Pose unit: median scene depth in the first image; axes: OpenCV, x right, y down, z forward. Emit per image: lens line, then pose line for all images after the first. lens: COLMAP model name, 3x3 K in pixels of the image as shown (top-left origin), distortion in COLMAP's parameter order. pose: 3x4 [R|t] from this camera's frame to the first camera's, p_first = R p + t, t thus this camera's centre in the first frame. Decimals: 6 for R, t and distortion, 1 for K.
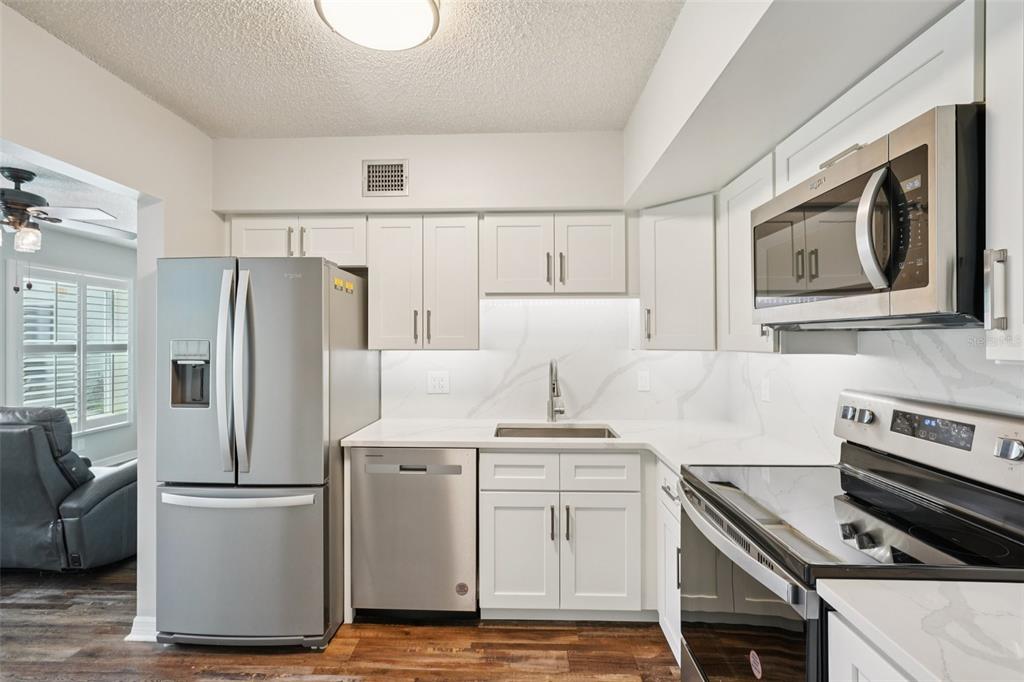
lens RADIAL K [[461.5, 0, 509.9], [0, 461.5, 338.5], [0, 0, 1]] dist [-0.000696, 0.001619]
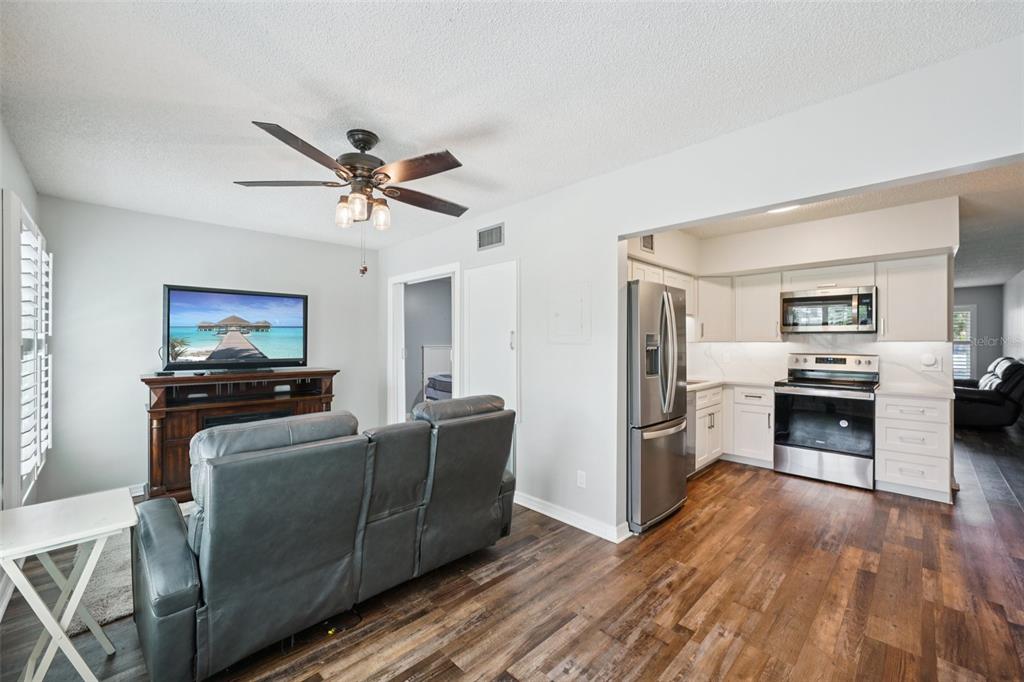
lens RADIAL K [[410.7, 0, 512.0], [0, 410.7, 341.0], [0, 0, 1]] dist [-0.009552, 0.000272]
pose [[0.684253, 0.002532, 0.729240, -1.893993], [-0.005038, 0.999987, 0.001255, 0.025004], [-0.729227, -0.004533, 0.684257, 0.356591]]
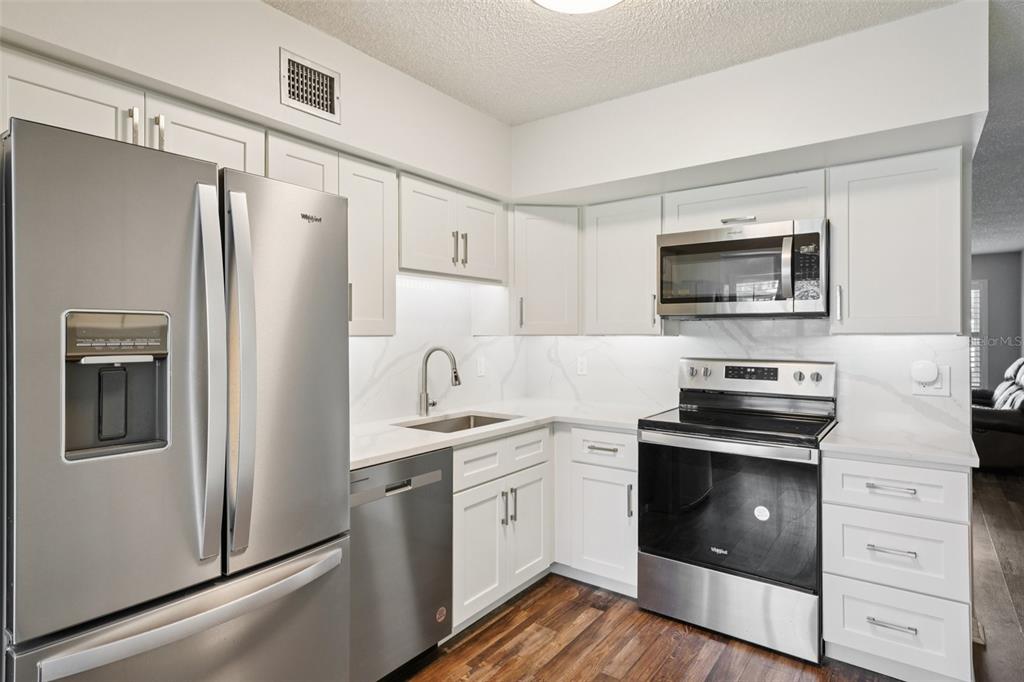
lens RADIAL K [[555.3, 0, 509.8], [0, 555.3, 329.4], [0, 0, 1]] dist [0.005184, 0.000134]
pose [[0.562075, 0.007773, 0.827050, -0.872551], [-0.004702, 0.999970, -0.006203, 0.020753], [-0.827073, -0.000402, 0.562095, 0.311805]]
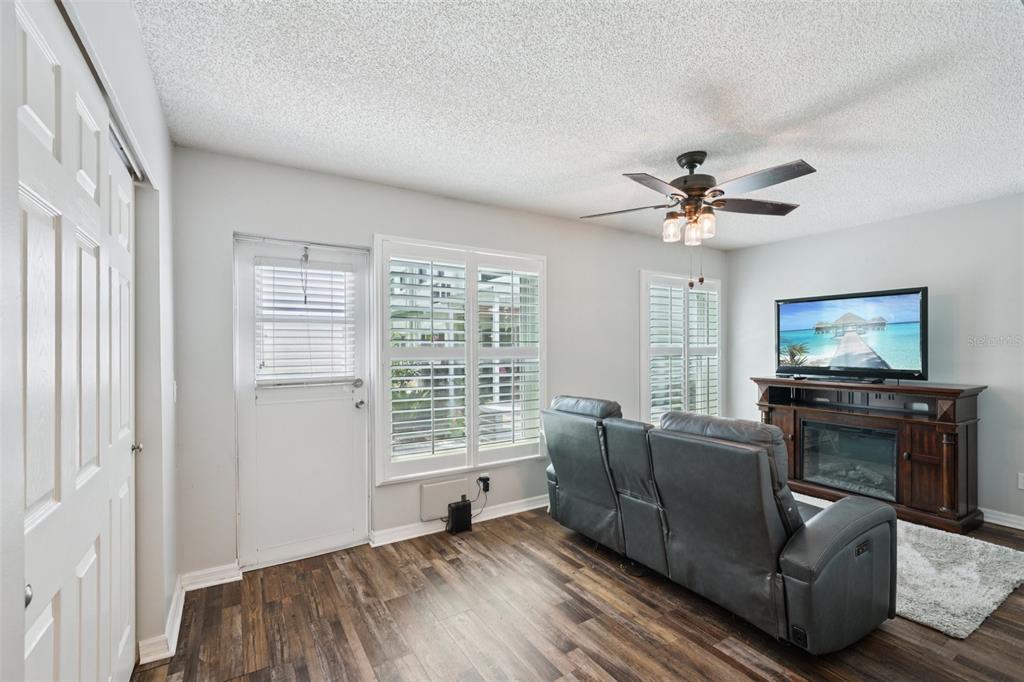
lens RADIAL K [[447.7, 0, 507.6], [0, 447.7, 350.9], [0, 0, 1]] dist [-0.001709, 0.000293]
pose [[0.558018, 0.002767, -0.829824, -0.699009], [0.008174, 0.999928, 0.008831, 0.019390], [0.829789, -0.011711, 0.557955, 0.257186]]
